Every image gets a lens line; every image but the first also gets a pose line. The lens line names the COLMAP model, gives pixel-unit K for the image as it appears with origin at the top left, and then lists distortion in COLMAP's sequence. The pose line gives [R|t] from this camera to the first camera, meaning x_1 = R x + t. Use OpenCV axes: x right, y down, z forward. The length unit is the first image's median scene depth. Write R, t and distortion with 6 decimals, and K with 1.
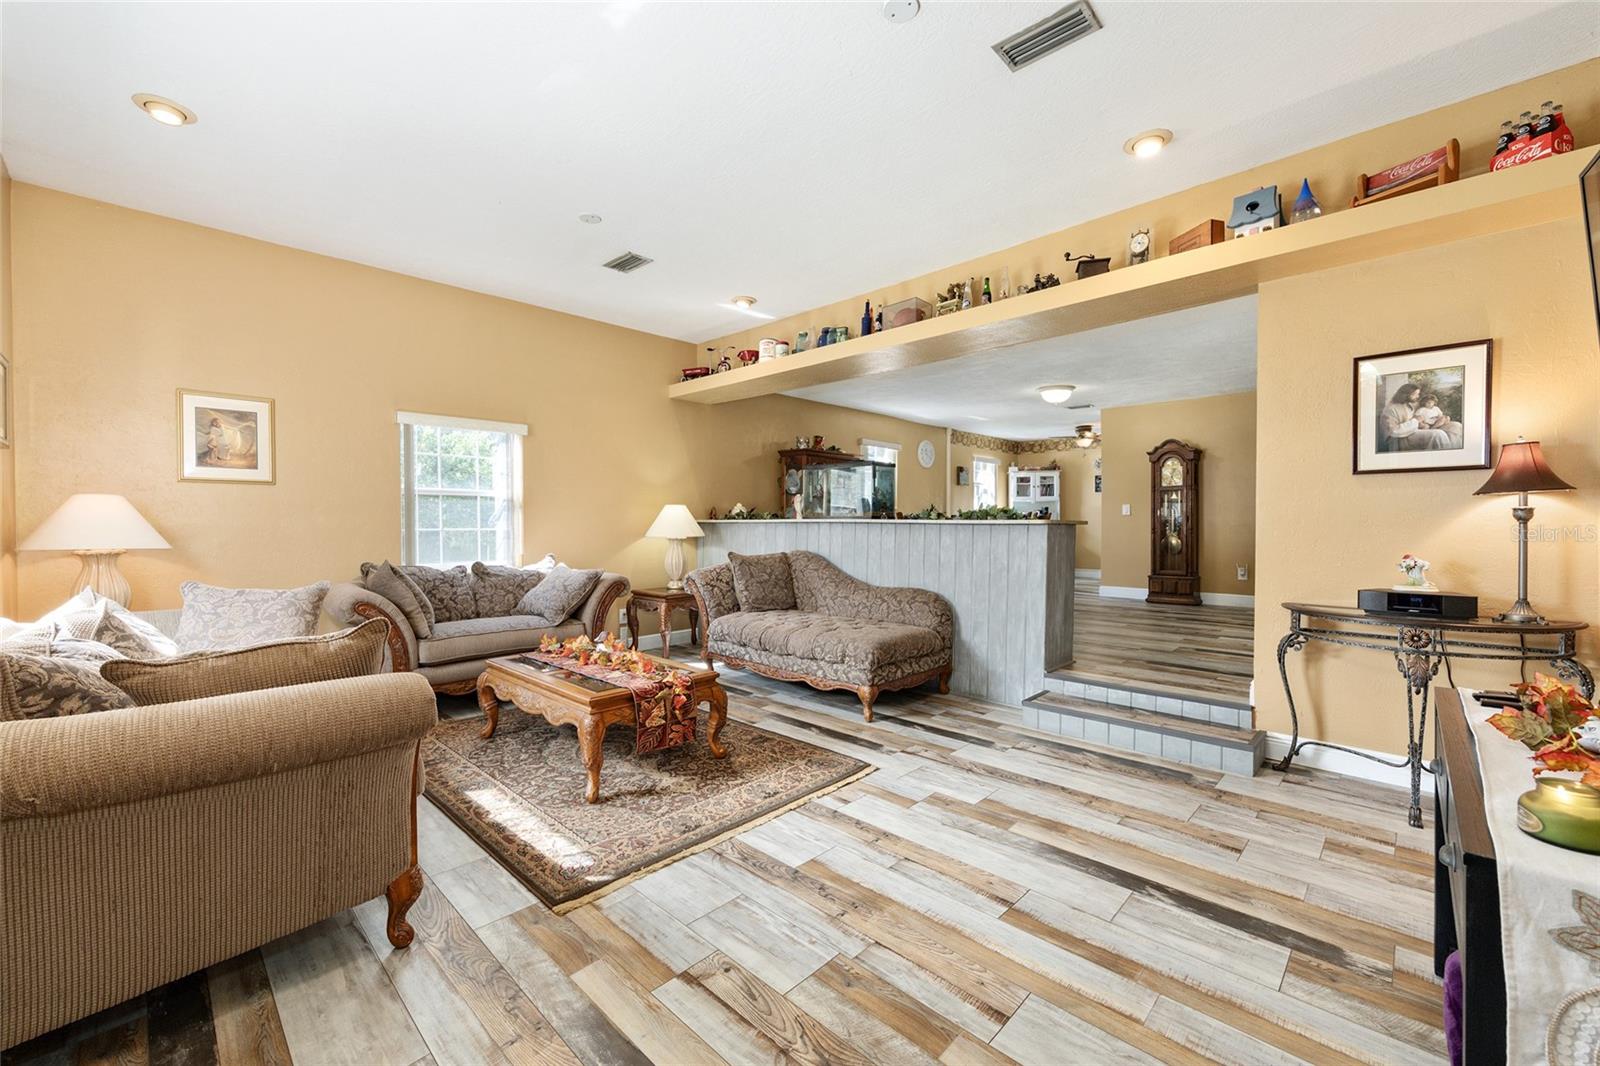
lens RADIAL K [[646.0, 0, 790.7], [0, 646.0, 531.4], [0, 0, 1]] dist [-0.002132, 0.000683]
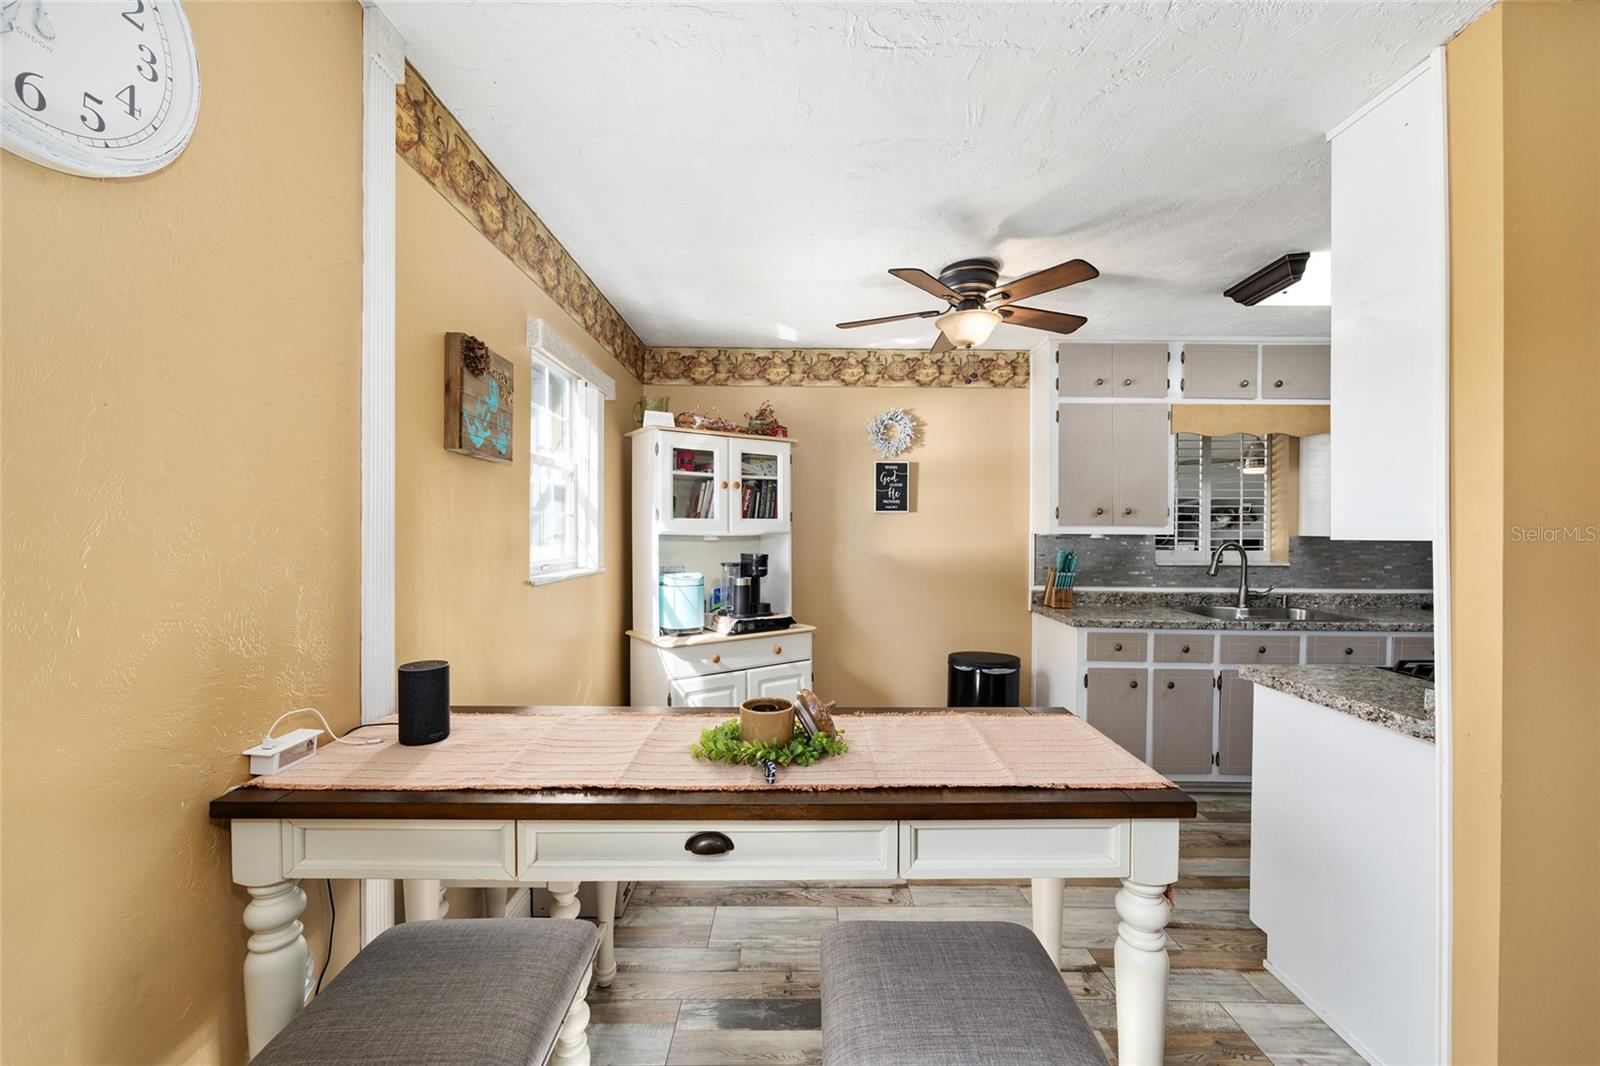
lens RADIAL K [[646.0, 0, 799.6], [0, 646.0, 529.6], [0, 0, 1]] dist [-0.002132, 0.000683]
pose [[0.704844, 0.001654, 0.709360, 0.213221], [0.006121, 0.999946, -0.008413, -0.051843], [-0.709336, 0.010272, 0.704796, 0.858022]]
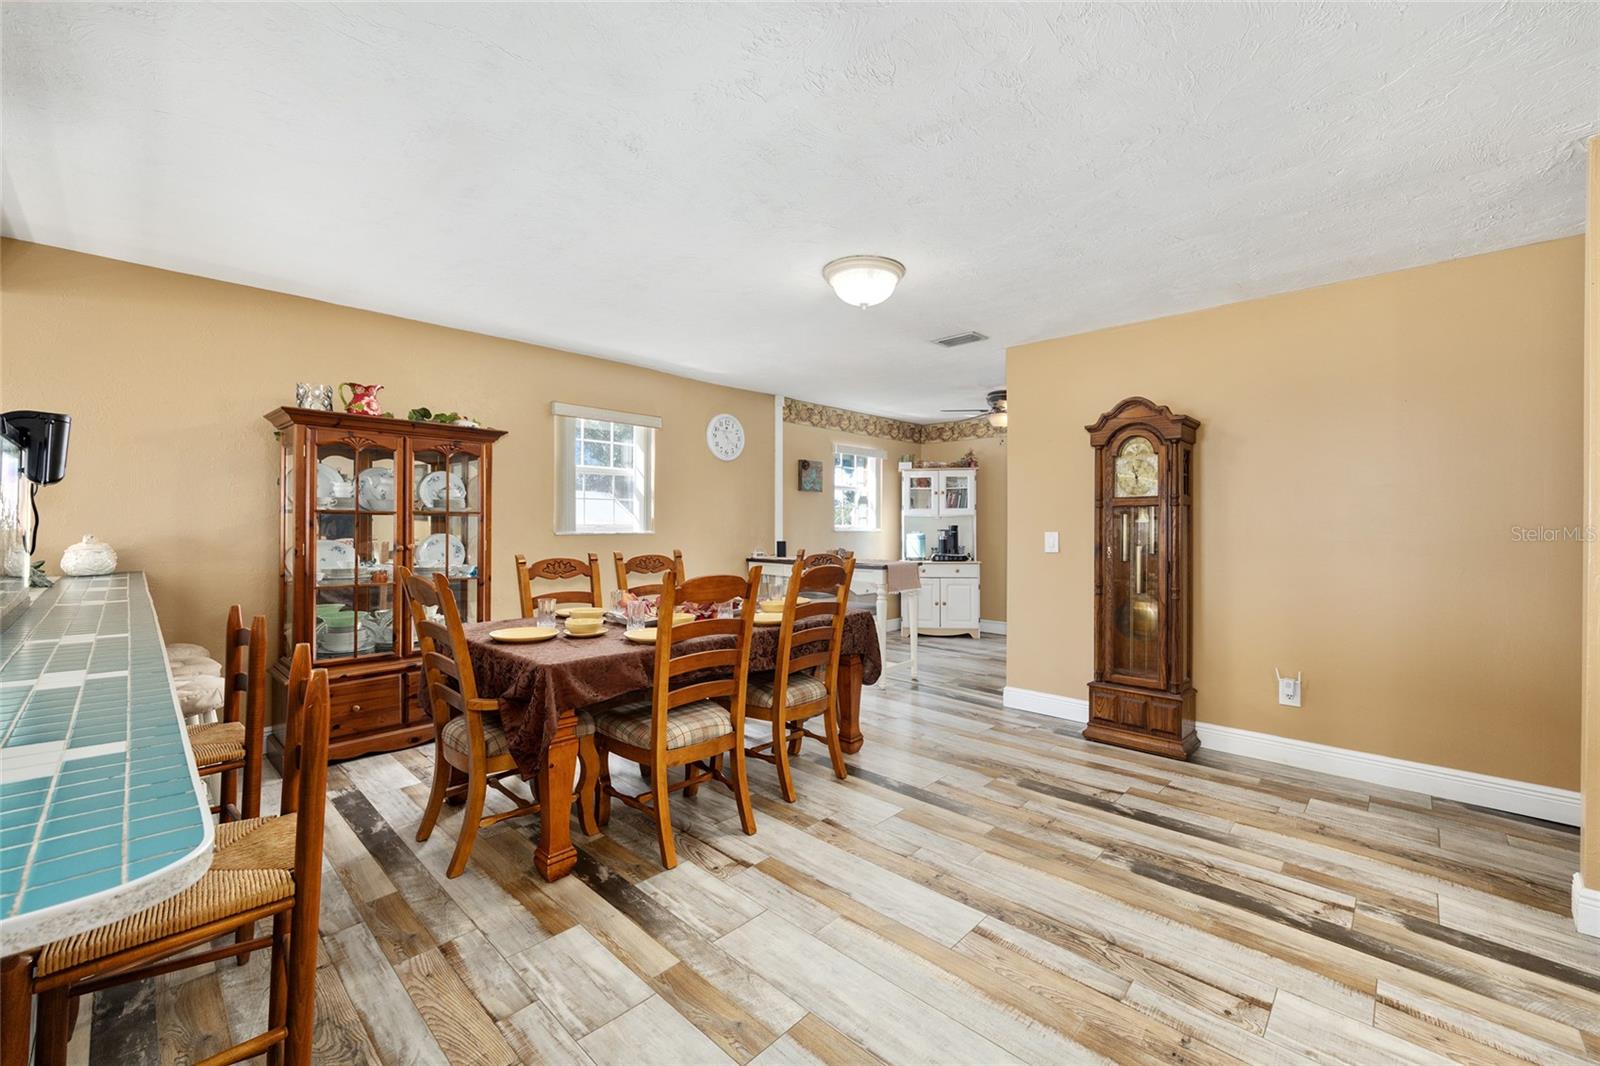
lens RADIAL K [[646.0, 0, 802.9], [0, 646.0, 527.1], [0, 0, 1]] dist [-0.002132, 0.000683]
pose [[0.999711, 0.001401, 0.023986, 0.256693], [-0.001179, 0.999956, -0.009271, -0.033093], [-0.023998, 0.009240, 0.999669, 0.408000]]
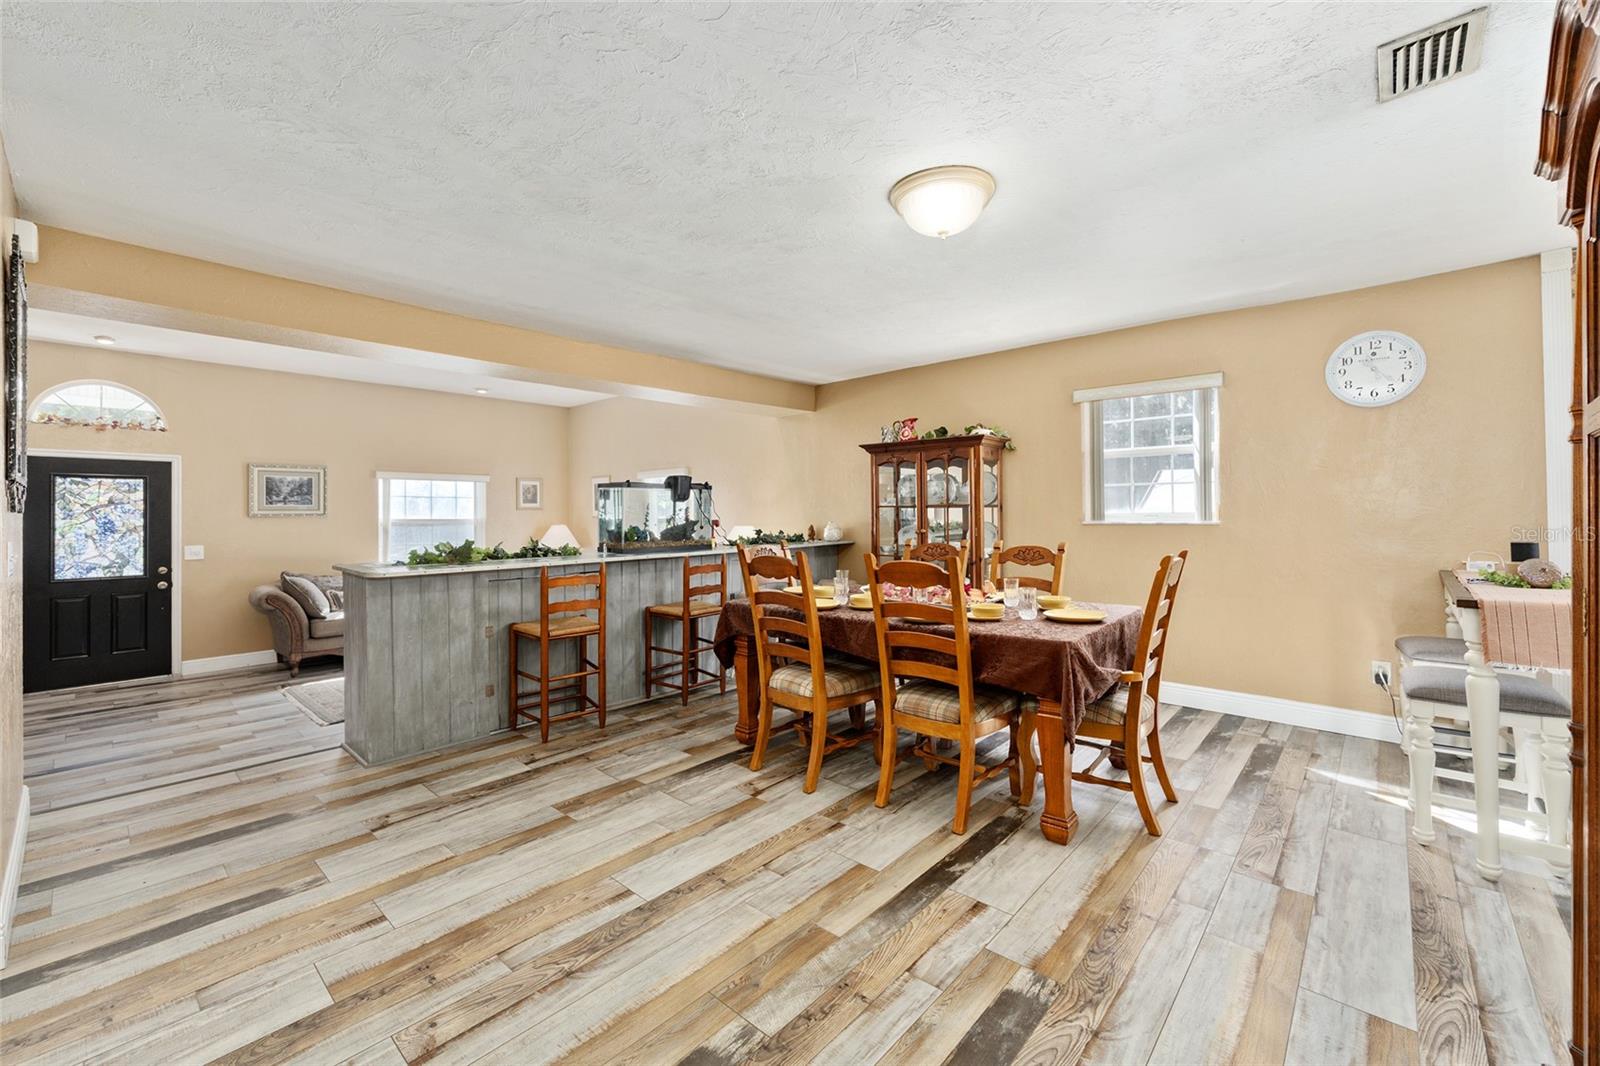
lens RADIAL K [[646.0, 0, 811.2], [0, 646.0, 513.4], [0, 0, 1]] dist [-0.002132, 0.000683]
pose [[0.061804, -0.001806, -0.998087, 0.528333], [-0.006444, 0.999977, -0.002208, -0.036685], [0.998067, 0.006569, 0.061791, 0.648789]]
